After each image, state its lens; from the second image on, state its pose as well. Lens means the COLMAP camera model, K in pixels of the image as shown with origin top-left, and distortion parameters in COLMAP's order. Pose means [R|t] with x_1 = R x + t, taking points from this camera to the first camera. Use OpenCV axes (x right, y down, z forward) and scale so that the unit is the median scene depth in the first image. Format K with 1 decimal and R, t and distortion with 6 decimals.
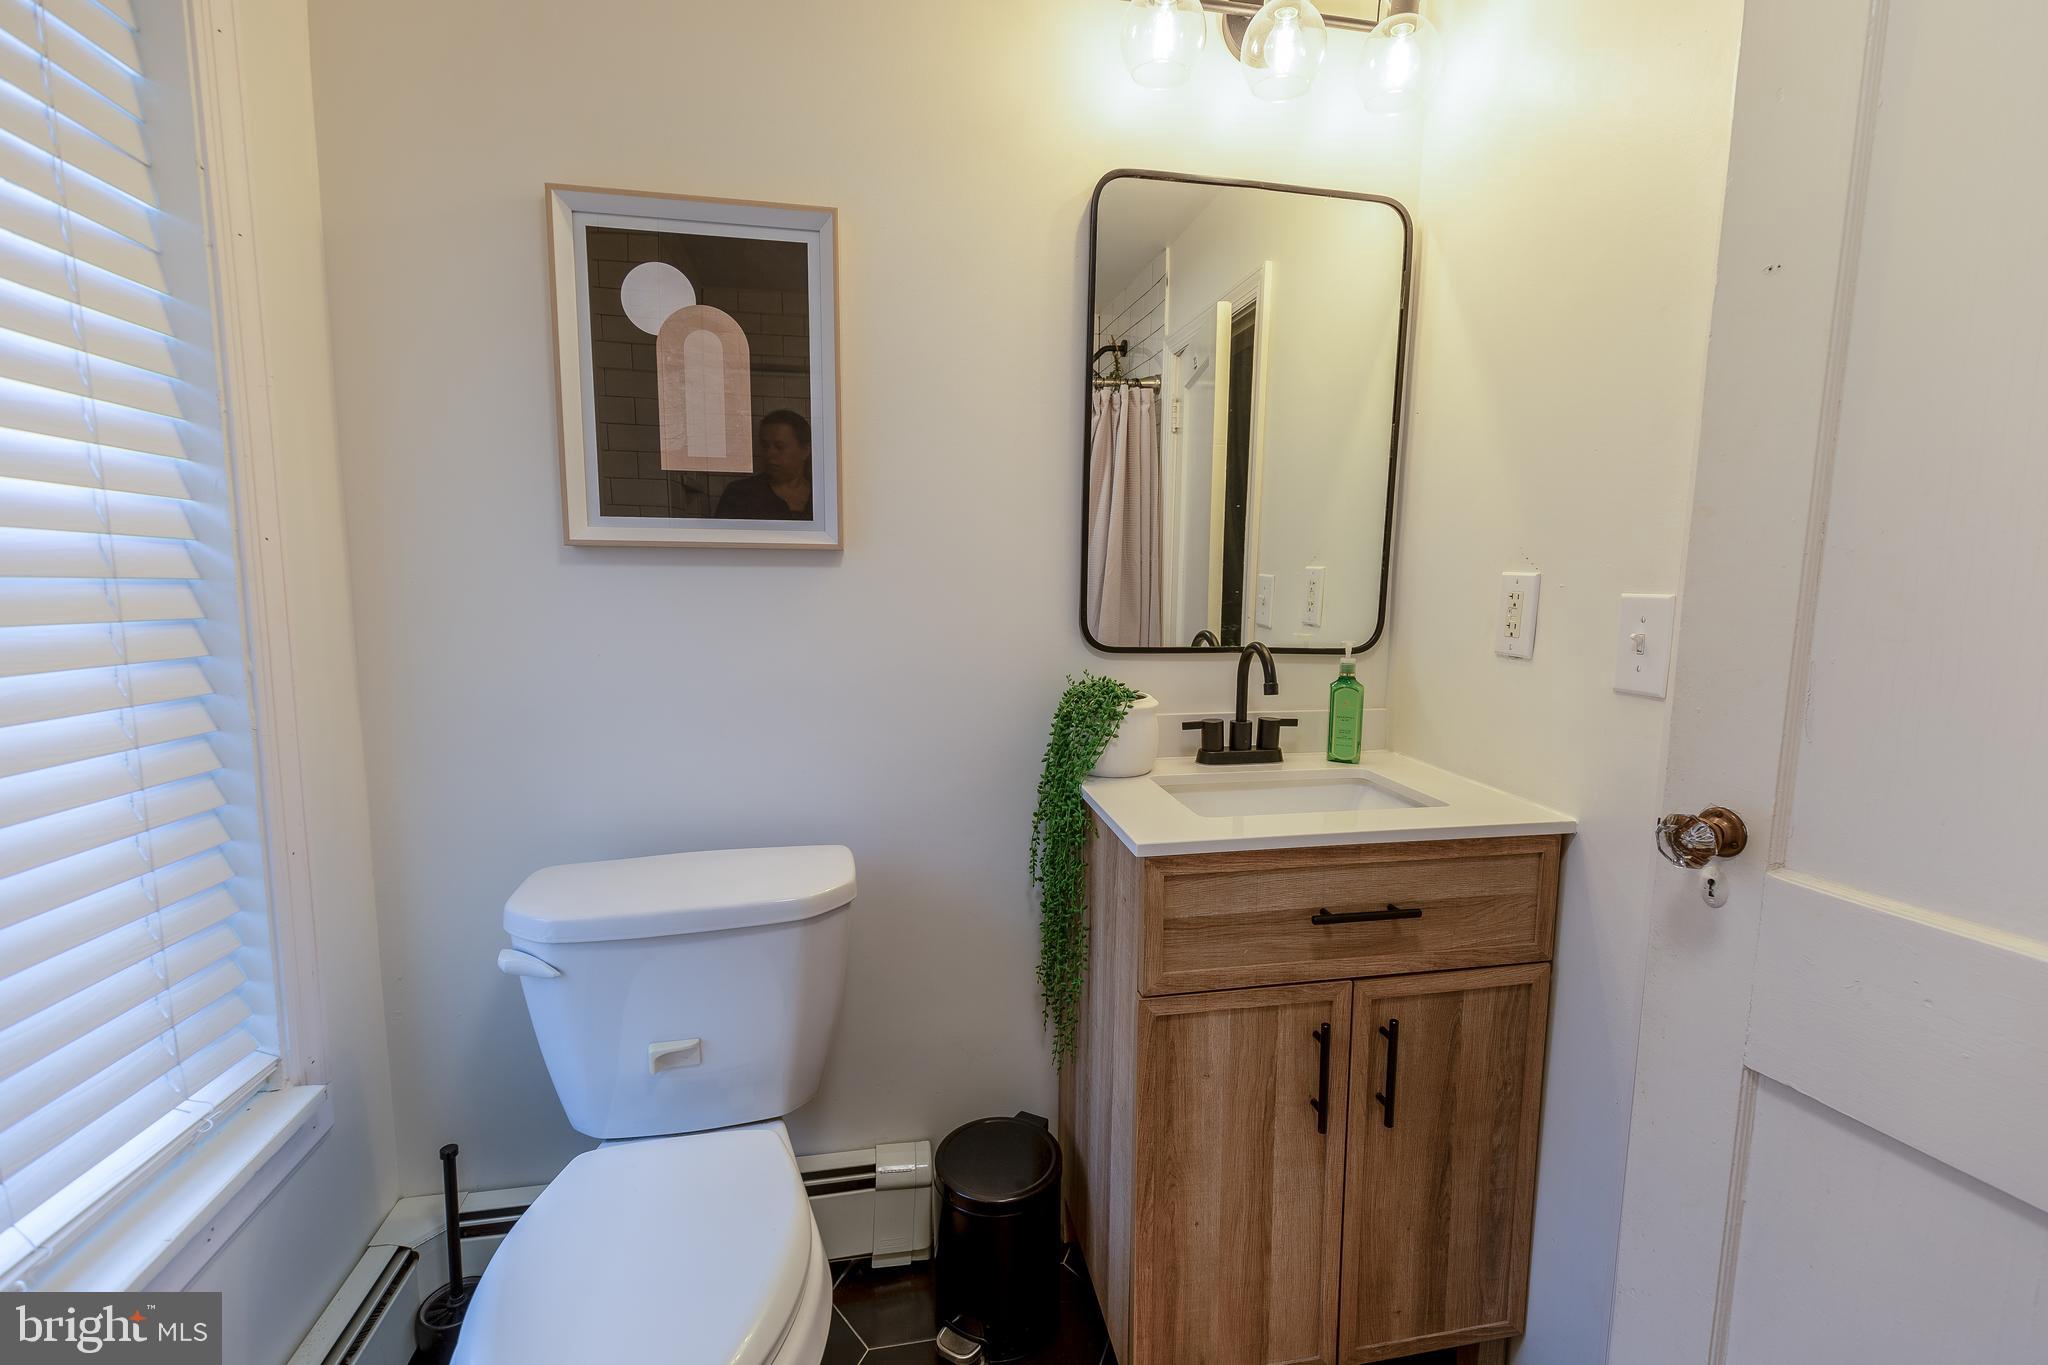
lens RADIAL K [[917.8, 0, 1029.9], [0, 917.8, 688.5], [0, 0, 1]] dist [0.008969, -0.002240]
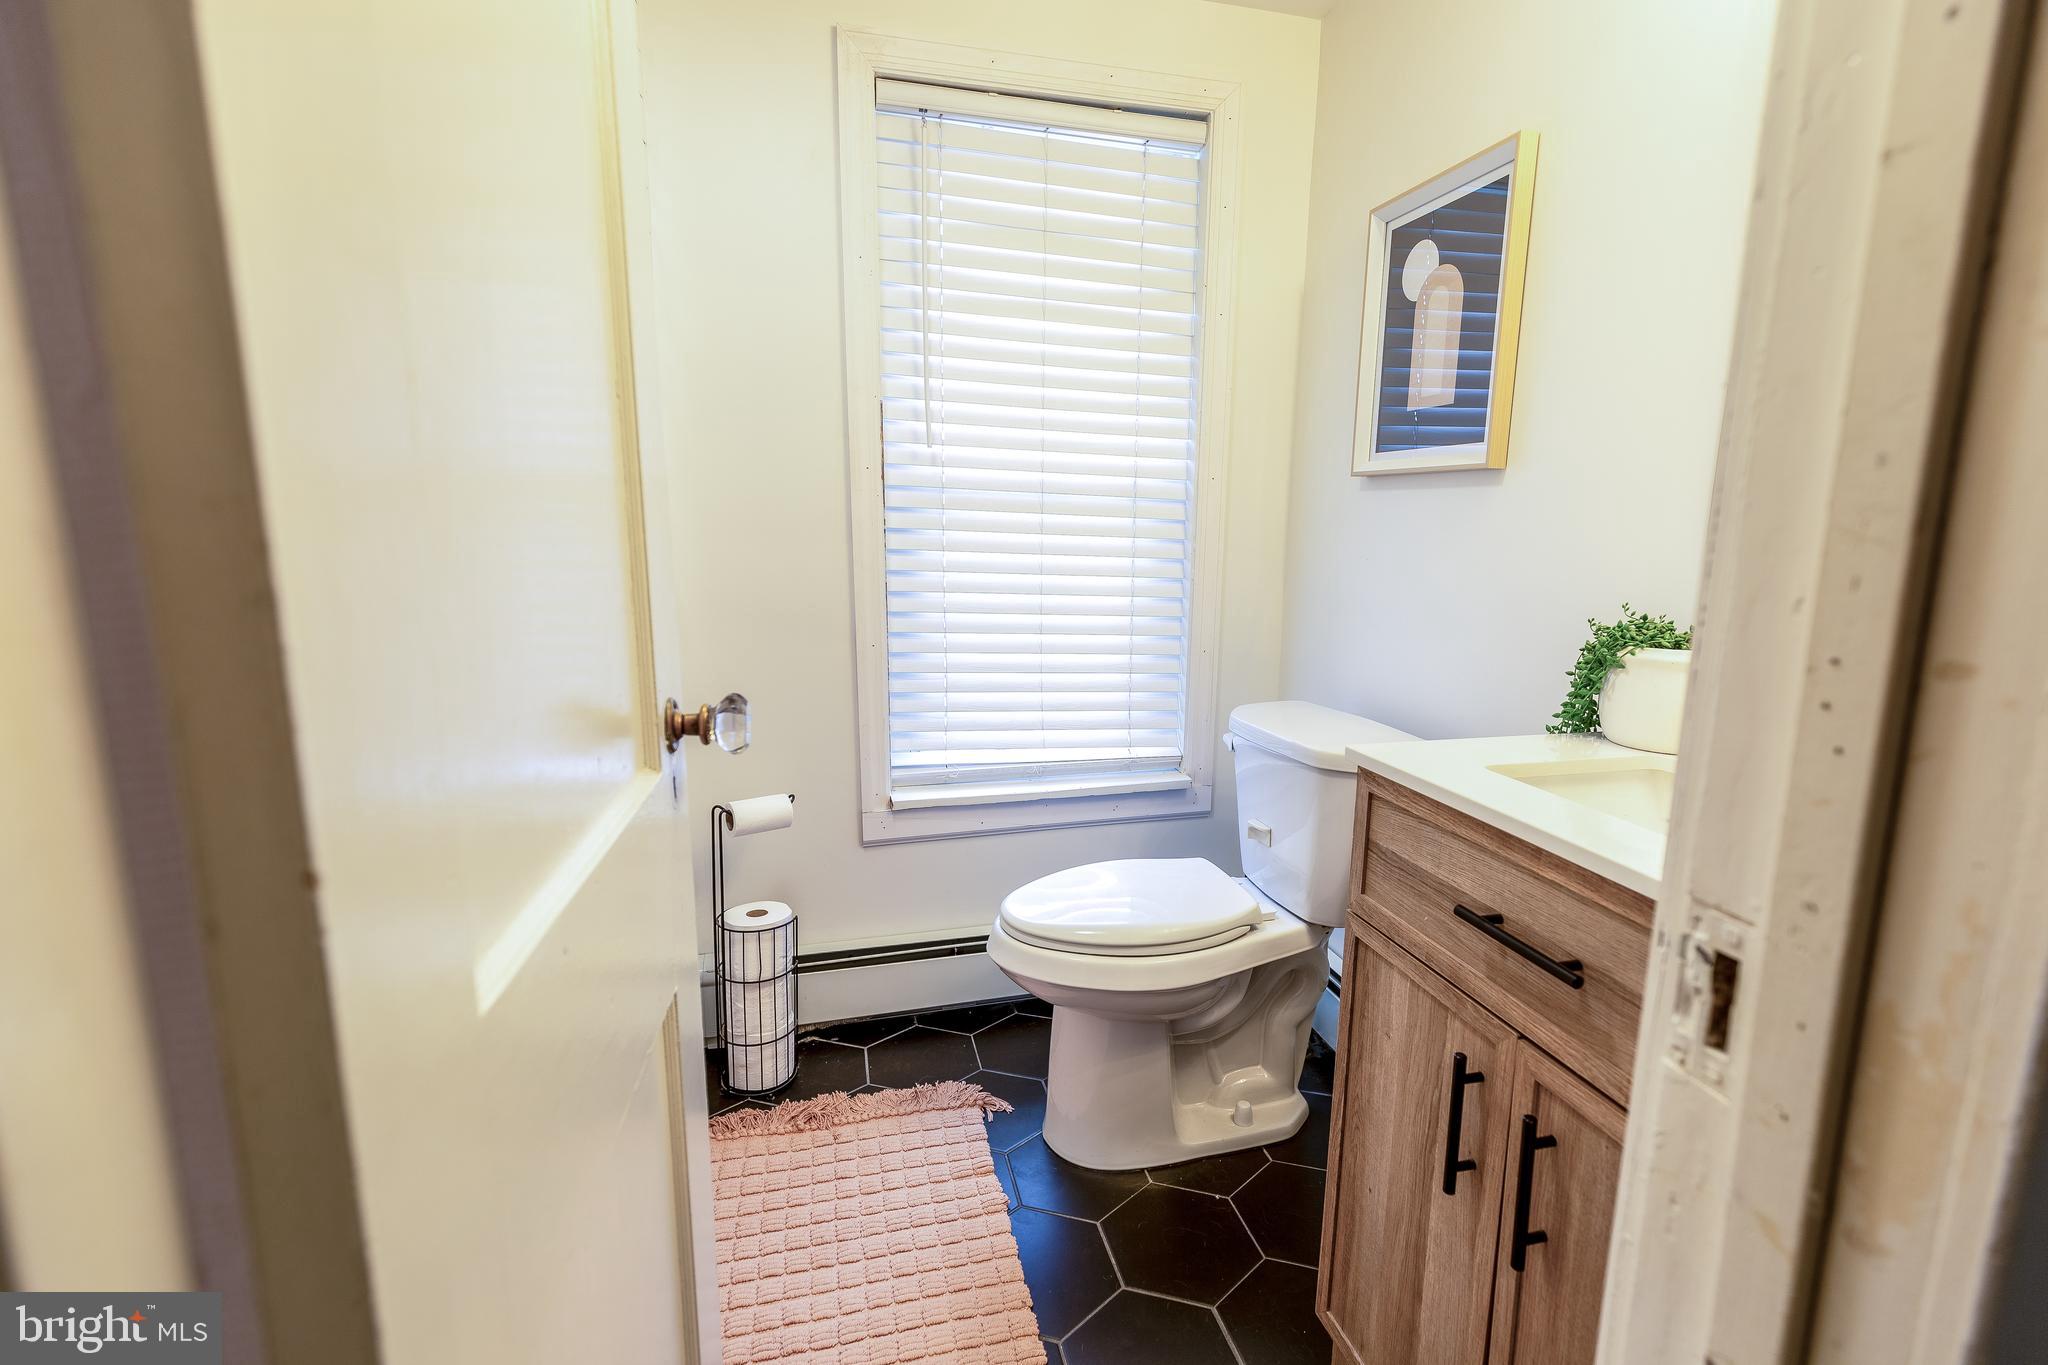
lens RADIAL K [[917.8, 0, 1032.3], [0, 917.8, 672.6], [0, 0, 1]] dist [0.008969, -0.002240]
pose [[0.045035, 0.161420, -0.985858, 1.007690], [-0.148640, 0.976957, 0.153172, -0.009605], [0.987865, 0.139640, 0.067991, 0.550798]]
